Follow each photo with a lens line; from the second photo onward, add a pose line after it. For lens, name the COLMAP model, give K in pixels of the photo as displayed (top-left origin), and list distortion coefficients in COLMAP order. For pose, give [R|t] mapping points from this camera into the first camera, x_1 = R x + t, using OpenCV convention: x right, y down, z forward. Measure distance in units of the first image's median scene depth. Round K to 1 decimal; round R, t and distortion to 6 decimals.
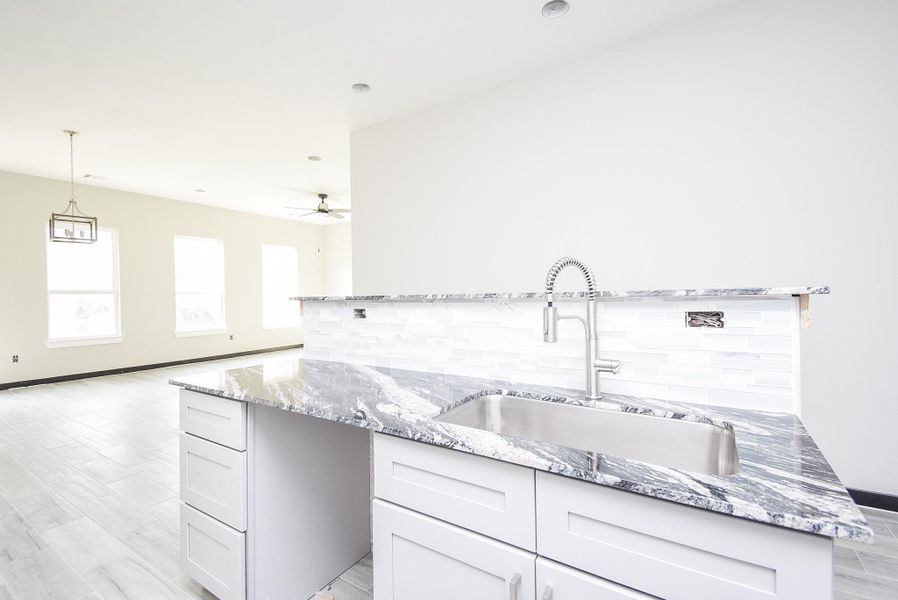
lens RADIAL K [[401.5, 0, 445.7], [0, 401.5, 300.6], [0, 0, 1]] dist [0.028287, -0.016624]
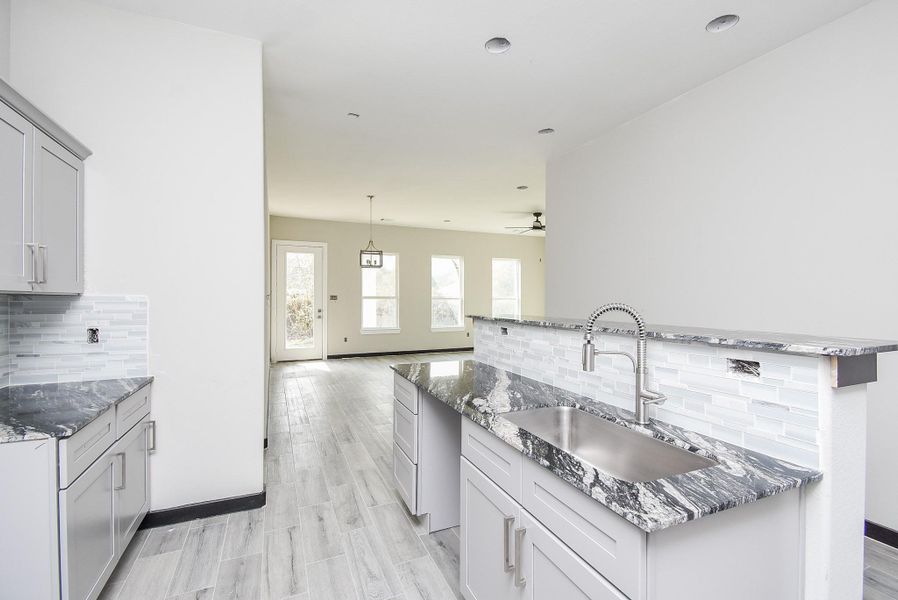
lens RADIAL K [[392.1, 0, 444.0], [0, 392.1, 299.1], [0, 0, 1]] dist [0.025244, -0.007901]
pose [[0.829765, 0.016792, -0.557860, 0.443581], [-0.019940, 0.999801, 0.000435, -0.091832], [0.557757, 0.010763, 0.829935, -0.240748]]
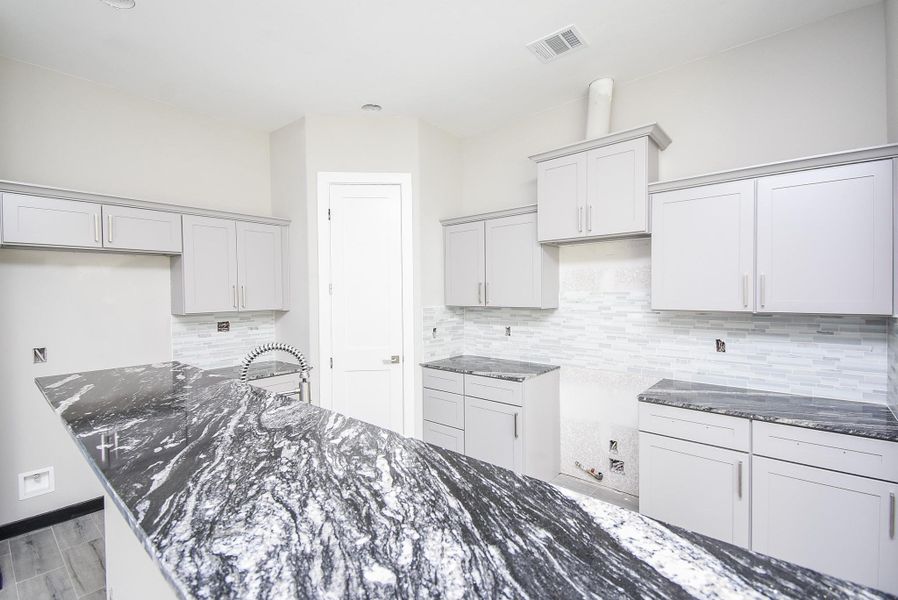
lens RADIAL K [[401.5, 0, 450.4], [0, 401.5, 301.5], [0, 0, 1]] dist [0.028287, -0.016624]
pose [[-0.992058, 0.022193, 0.123805, -0.278826], [0.026938, 0.998960, 0.036785, -0.215521], [-0.122859, 0.039828, -0.991625, 1.708792]]
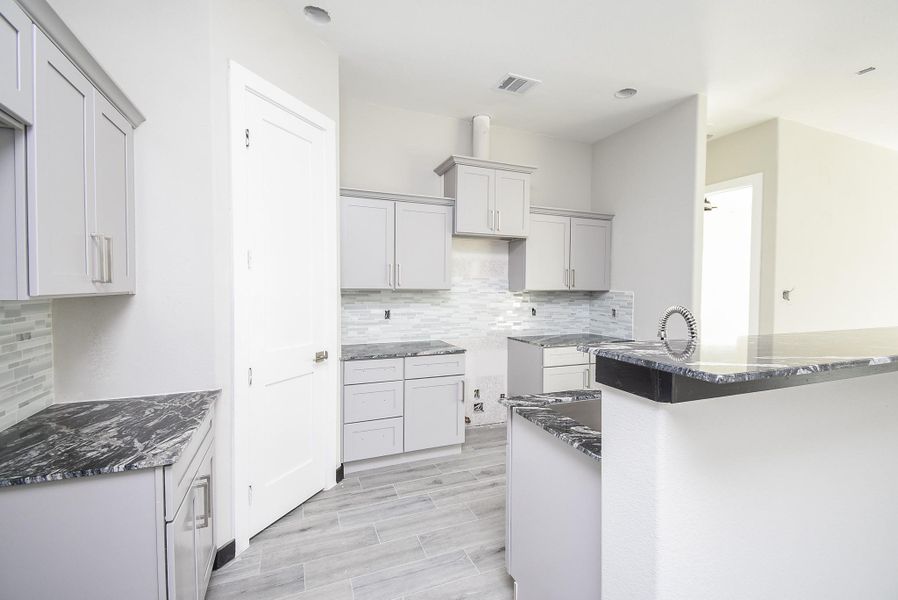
lens RADIAL K [[392.1, 0, 447.8], [0, 392.1, 294.6], [0, 0, 1]] dist [0.025244, -0.007901]
pose [[-0.571892, 0.029739, -0.819790, 1.455641], [-0.010252, 0.999005, 0.043393, -0.165158], [0.820265, 0.033221, -0.571018, 0.910611]]
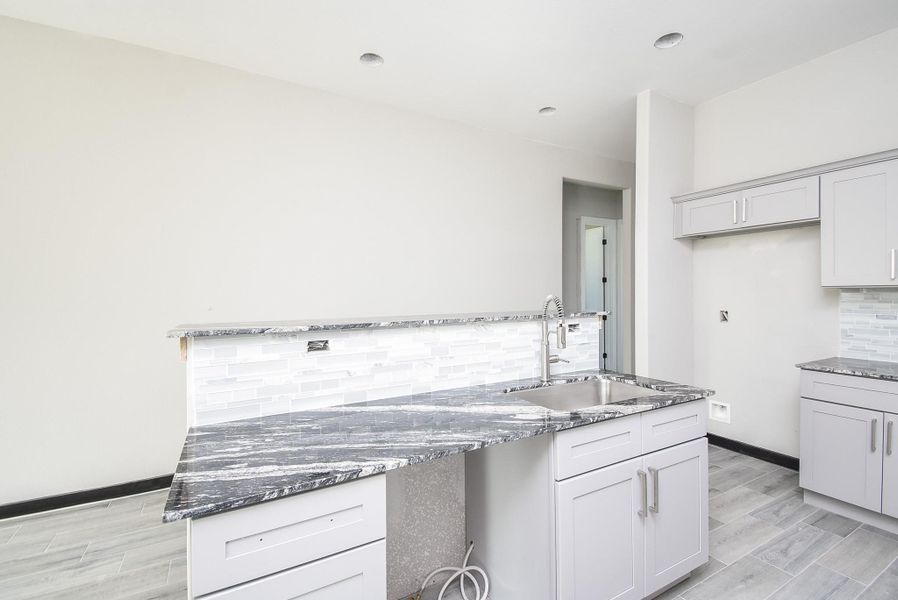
lens RADIAL K [[401.5, 0, 448.0], [0, 401.5, 299.2], [0, 0, 1]] dist [0.028287, -0.016624]
pose [[0.462073, -0.003386, 0.886836, -1.068292], [0.012596, 0.999917, -0.002746, -0.074906], [-0.886753, 0.012439, 0.462077, 0.501328]]
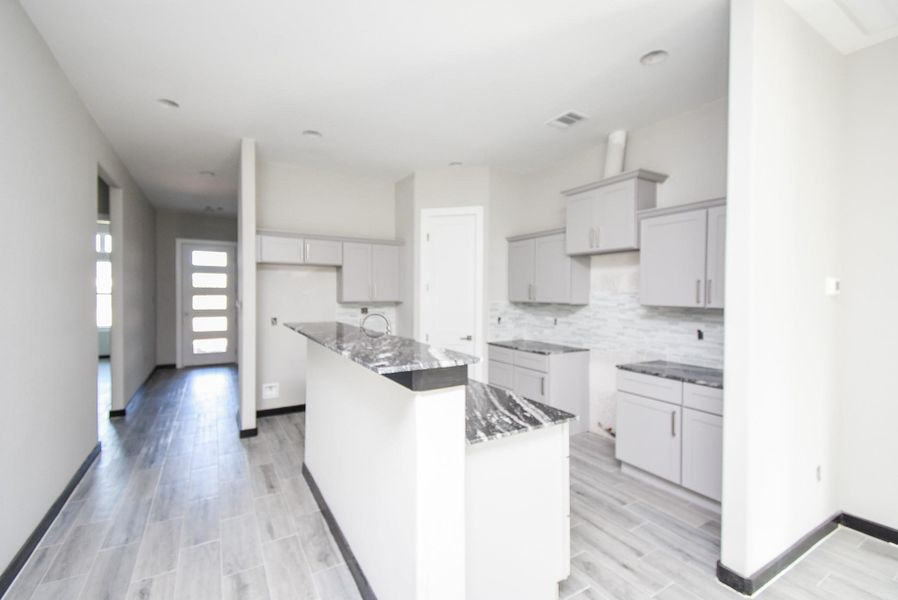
lens RADIAL K [[401.5, 0, 449.0], [0, 401.5, 296.9], [0, 0, 1]] dist [0.028287, -0.016624]
pose [[-0.895902, 0.006379, 0.444206, -0.982719], [0.014246, 0.999795, 0.014375, -0.188936], [-0.444024, 0.019207, -0.895809, 2.466248]]
